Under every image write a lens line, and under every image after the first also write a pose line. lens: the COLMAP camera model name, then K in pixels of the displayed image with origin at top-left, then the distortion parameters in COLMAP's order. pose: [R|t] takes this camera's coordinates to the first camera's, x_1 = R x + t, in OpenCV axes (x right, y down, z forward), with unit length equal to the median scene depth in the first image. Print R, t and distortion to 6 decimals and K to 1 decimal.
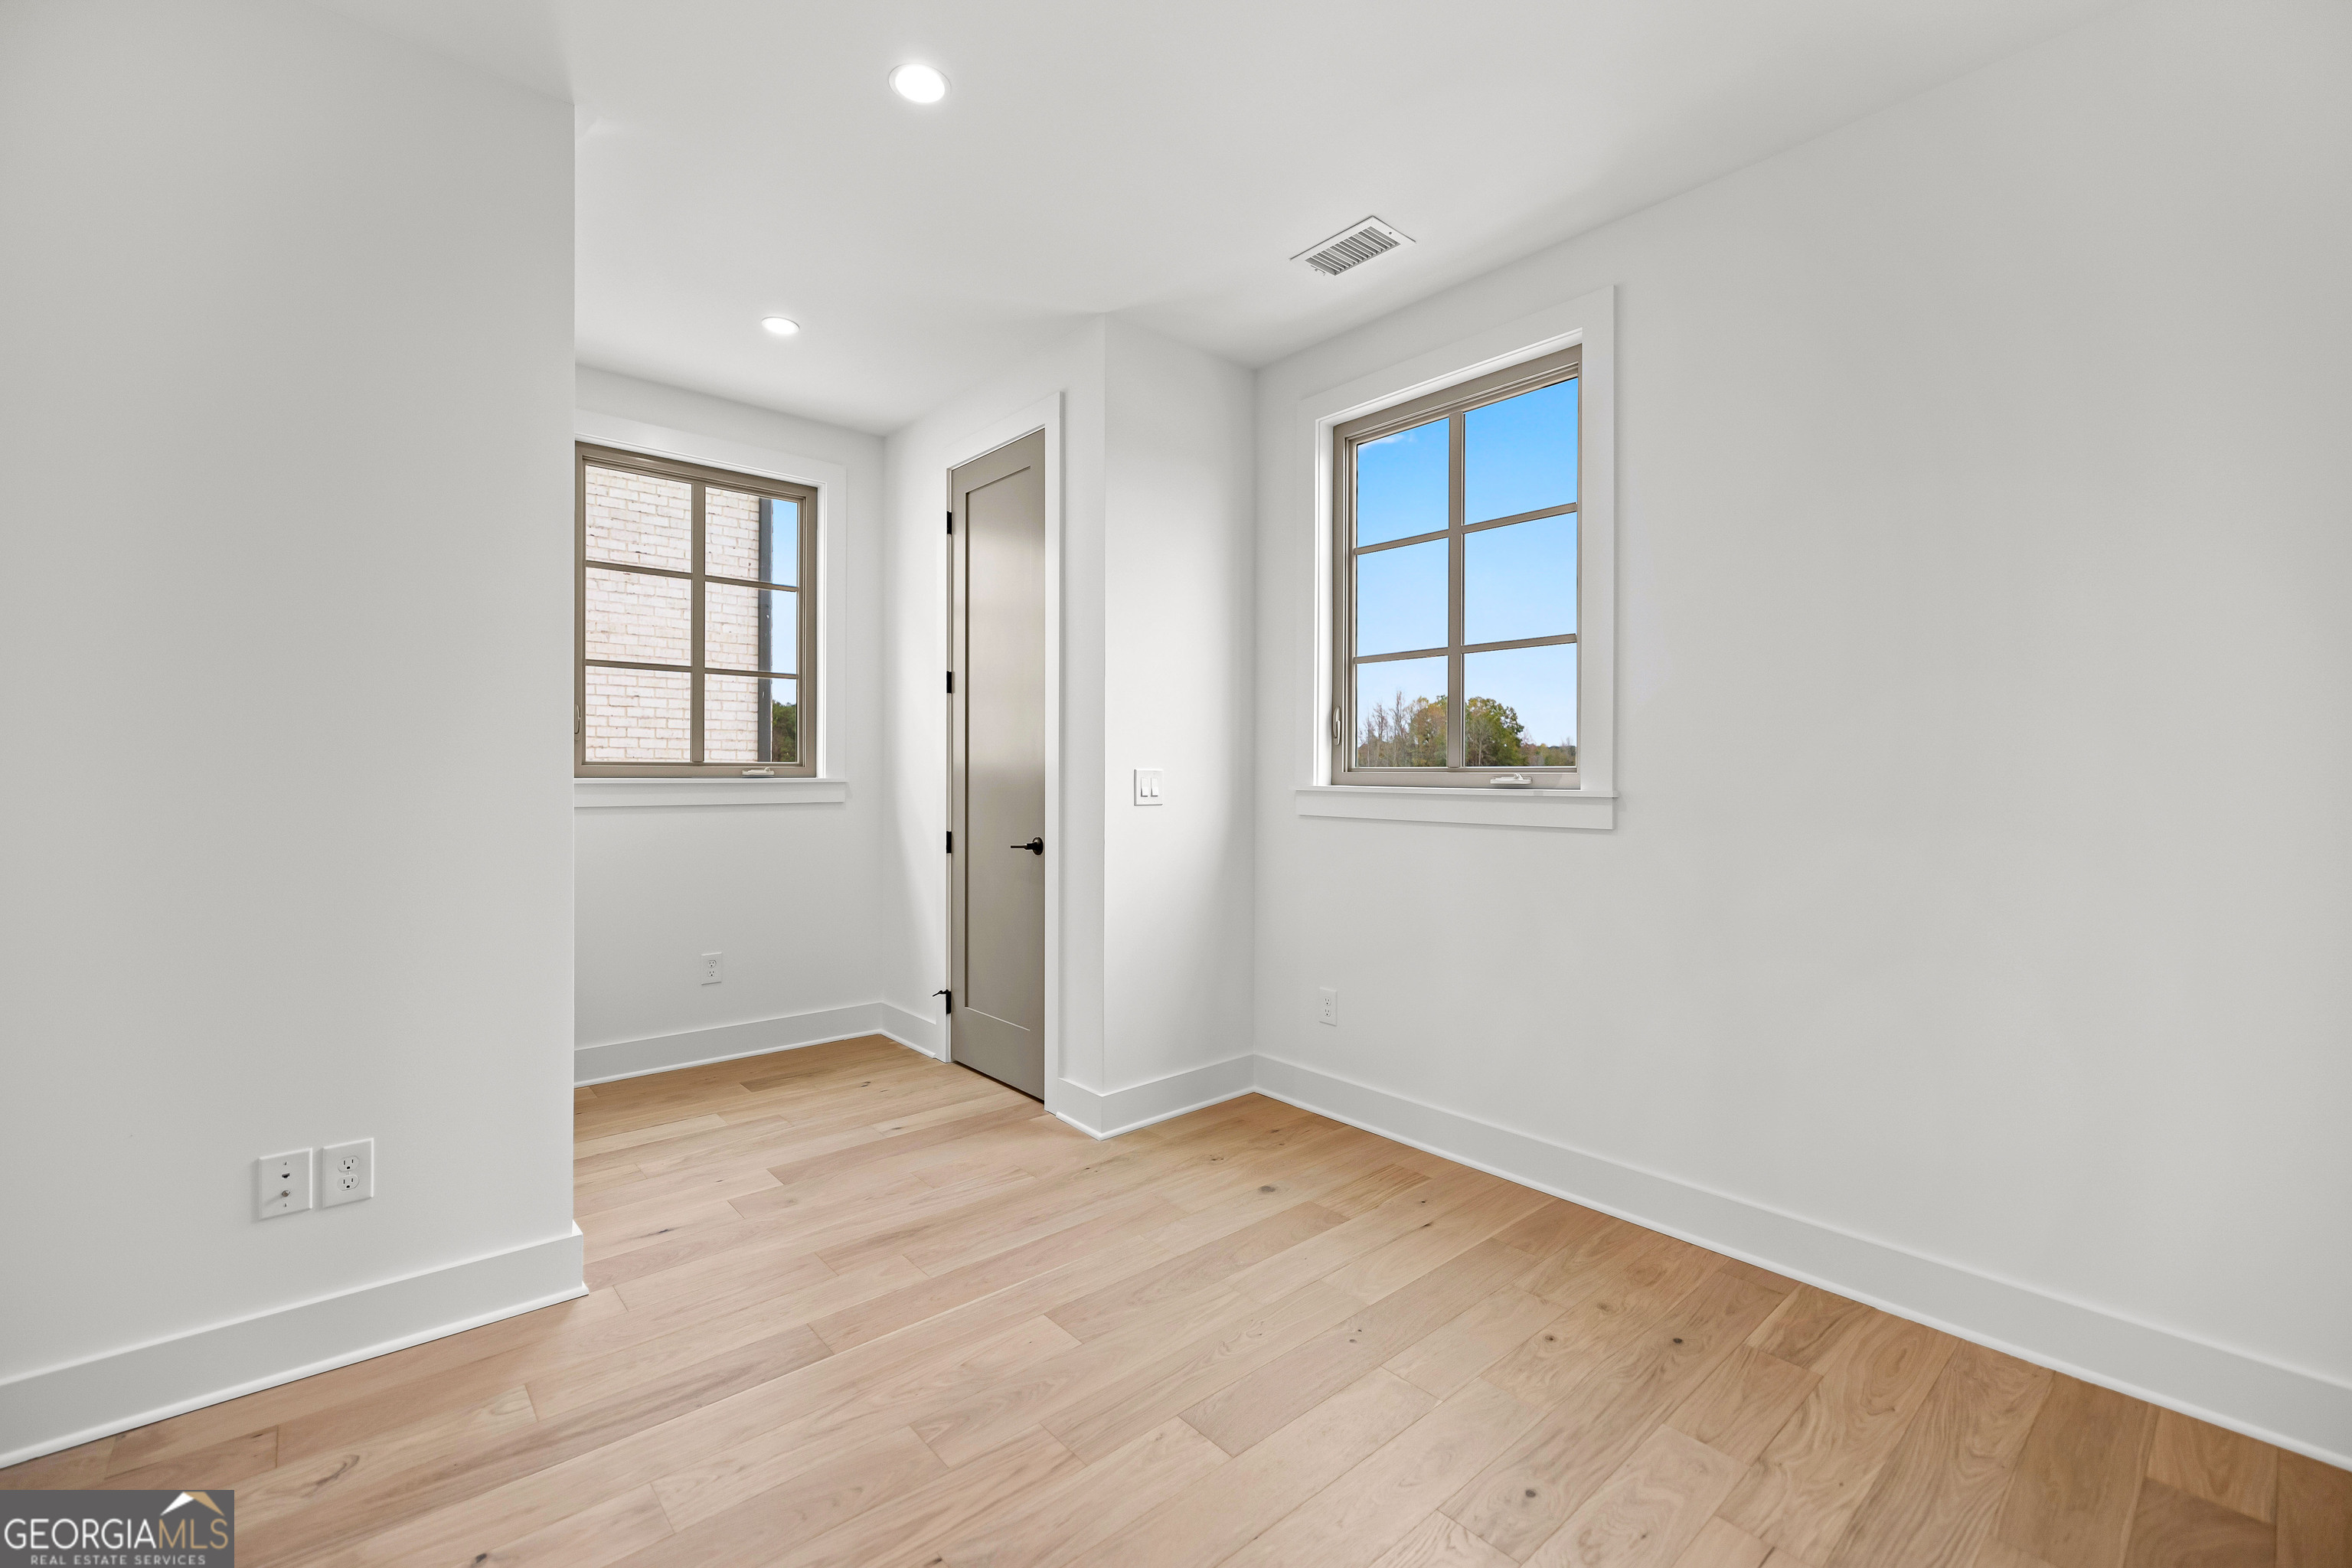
lens RADIAL K [[995.7, 0, 1168.3], [0, 995.7, 769.4], [0, 0, 1]] dist [0.002681, -0.000369]
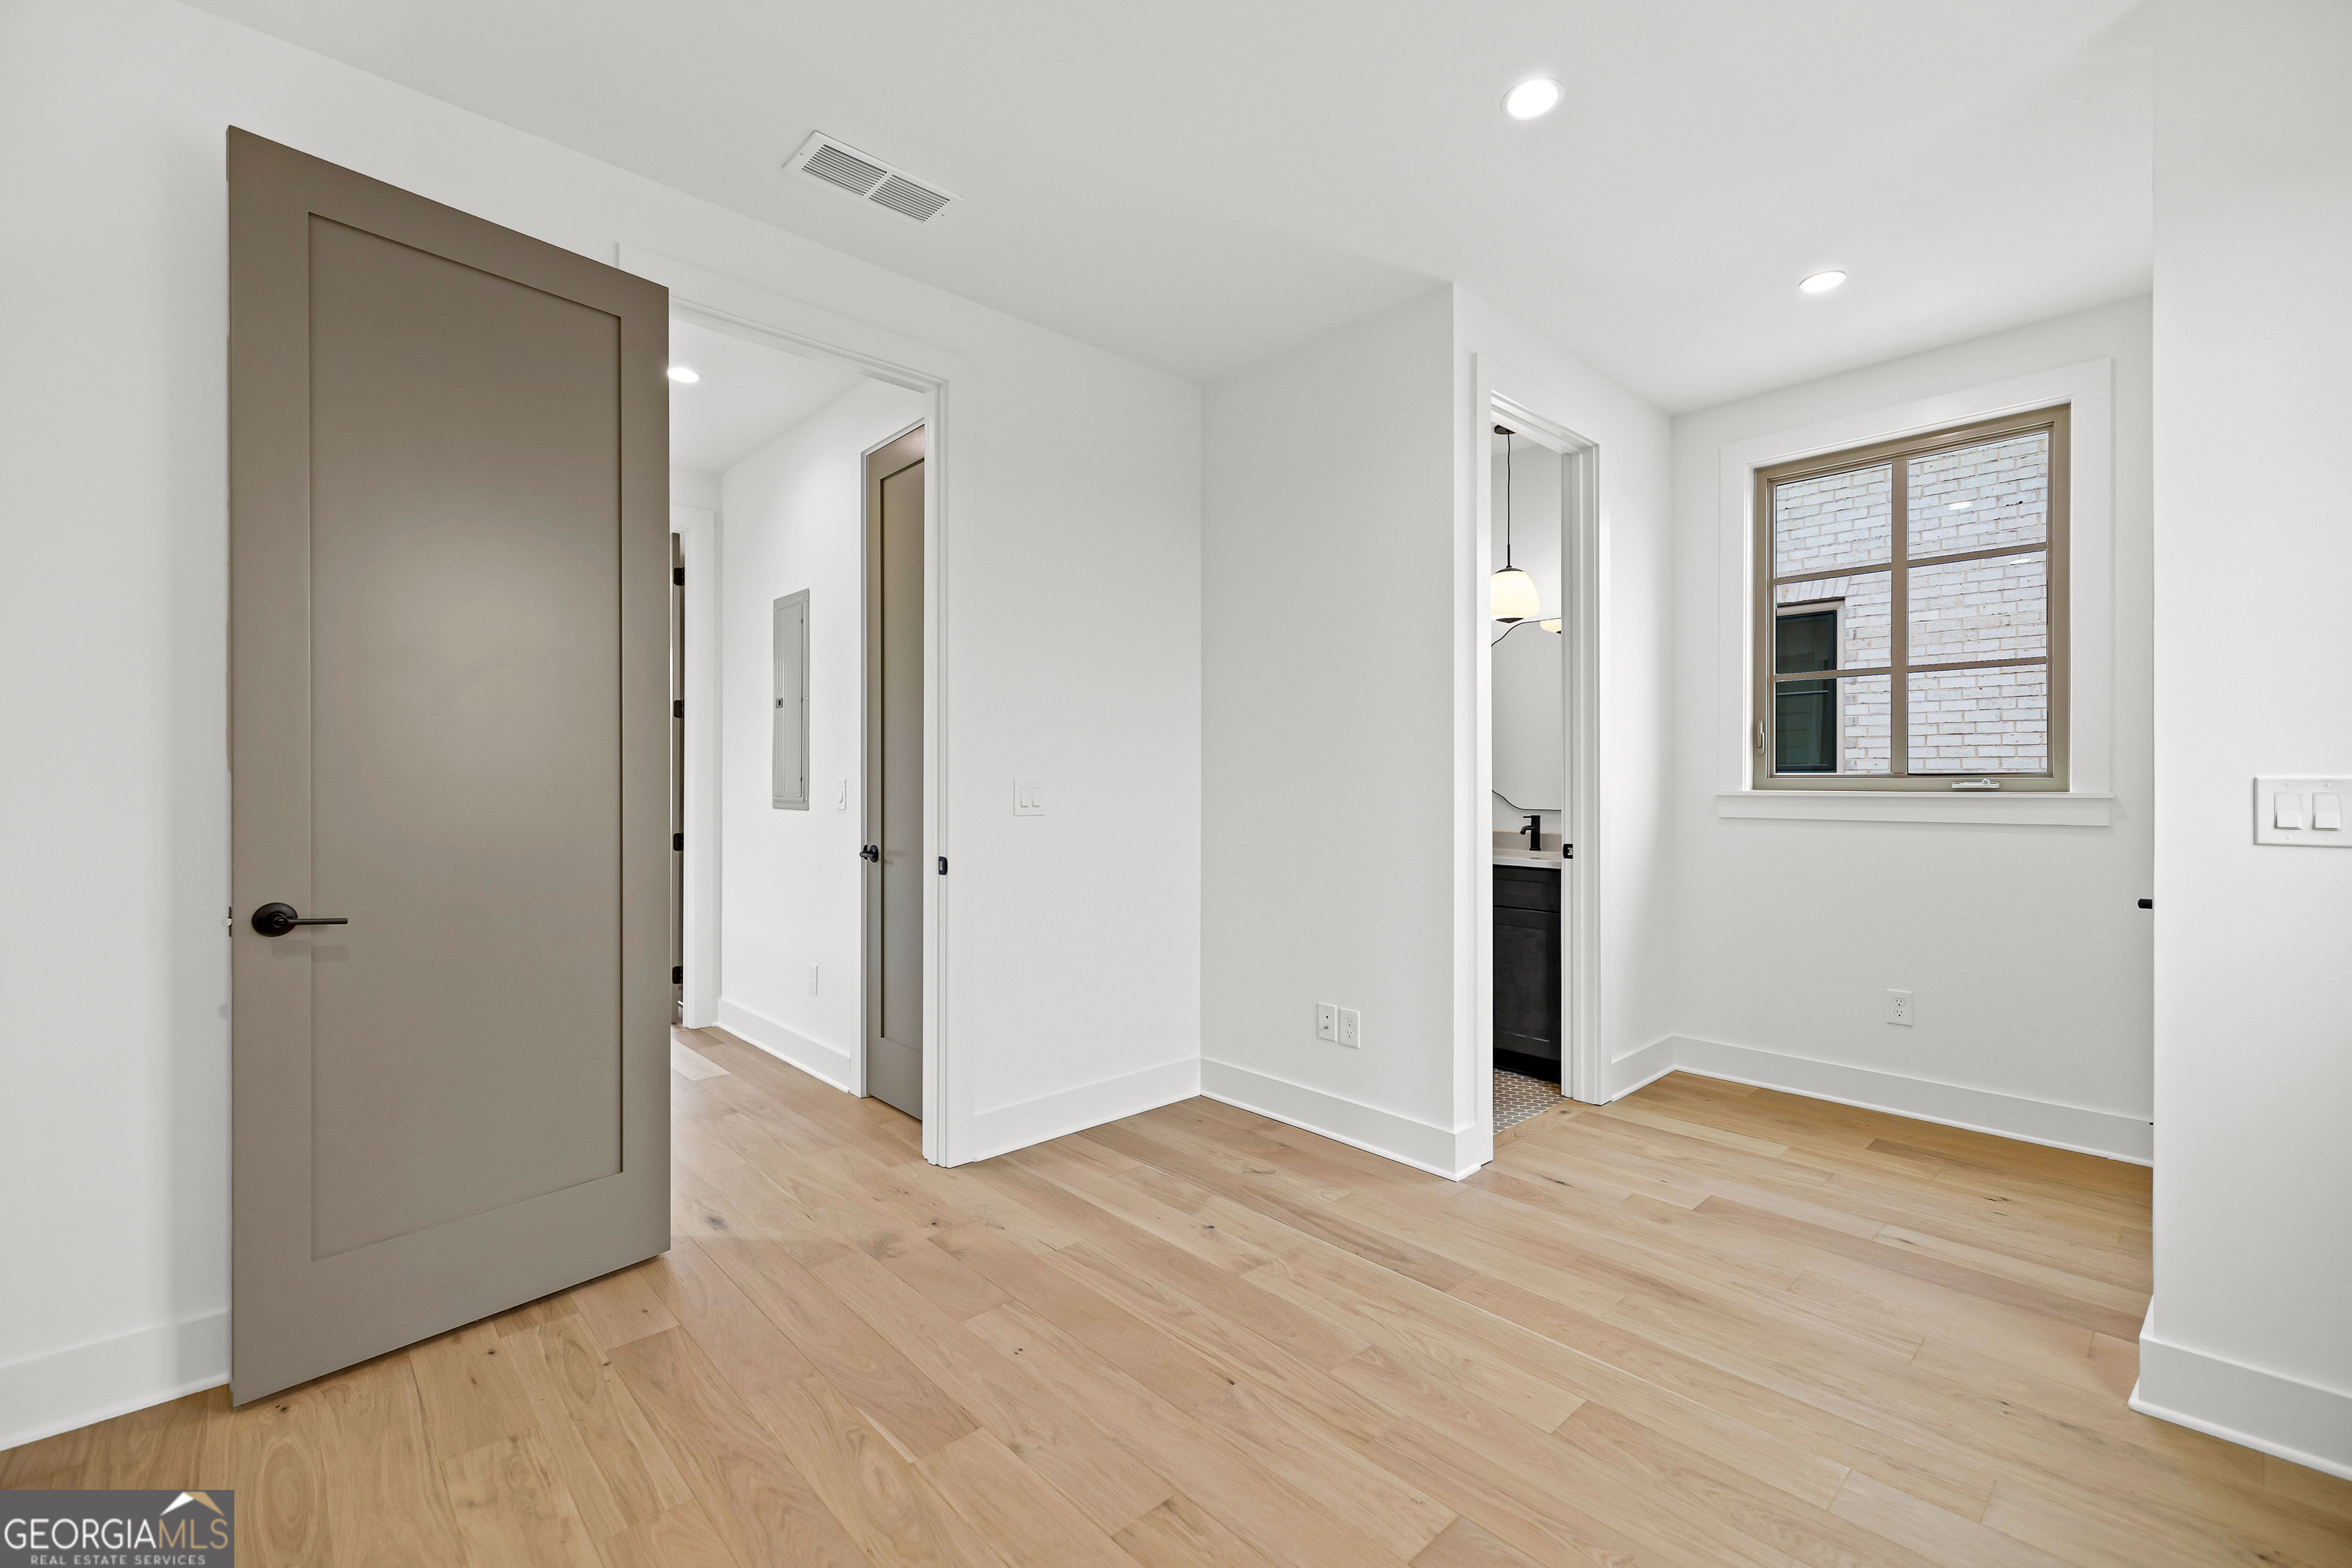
lens RADIAL K [[995.7, 0, 1168.3], [0, 995.7, 769.4], [0, 0, 1]] dist [0.002681, -0.000369]
pose [[0.019590, -0.018057, -0.999645, 0.563957], [0.002700, 0.999834, -0.018007, 0.004963], [0.999804, -0.002346, 0.019636, 0.460454]]
